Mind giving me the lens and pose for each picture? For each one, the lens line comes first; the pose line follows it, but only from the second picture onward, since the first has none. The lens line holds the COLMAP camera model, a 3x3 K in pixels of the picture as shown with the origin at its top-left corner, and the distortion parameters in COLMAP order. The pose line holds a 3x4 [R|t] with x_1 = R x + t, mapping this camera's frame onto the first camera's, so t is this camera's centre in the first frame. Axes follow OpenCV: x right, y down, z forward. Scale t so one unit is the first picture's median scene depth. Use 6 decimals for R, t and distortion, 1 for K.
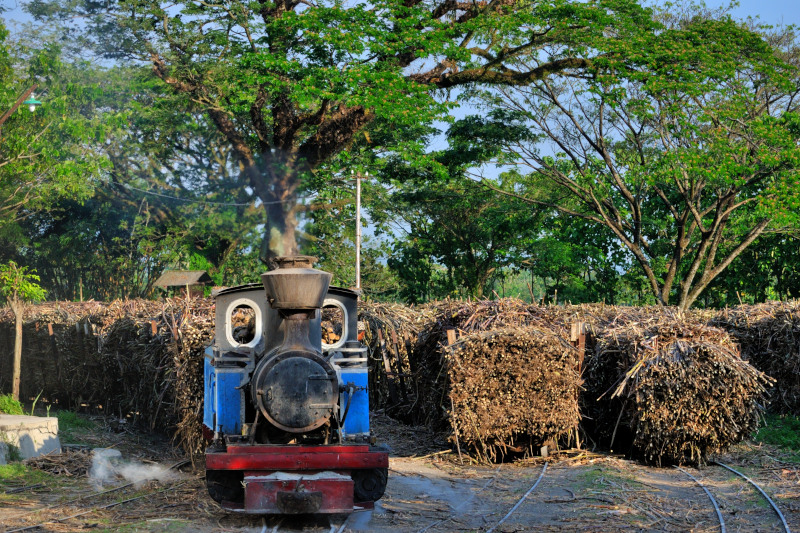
lens RADIAL K [[2485.8, 0, 399.0], [0, 2485.8, 268.5], [0, 0, 1]] dist [-0.351183, 0.000000]
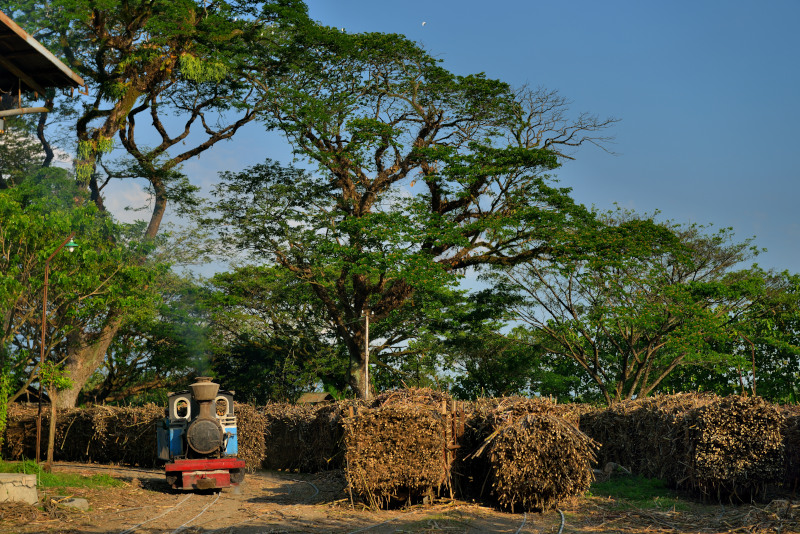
lens RADIAL K [[1489.4, 0, 398.8], [0, 1489.4, 269.8], [0, 0, 1]] dist [0.049838, 0.000000]
pose [[0.998034, -0.009381, -0.061961, 0.055114], [0.003960, 0.996197, -0.087039, 0.012458], [0.062542, 0.086623, 0.994276, 0.123233]]
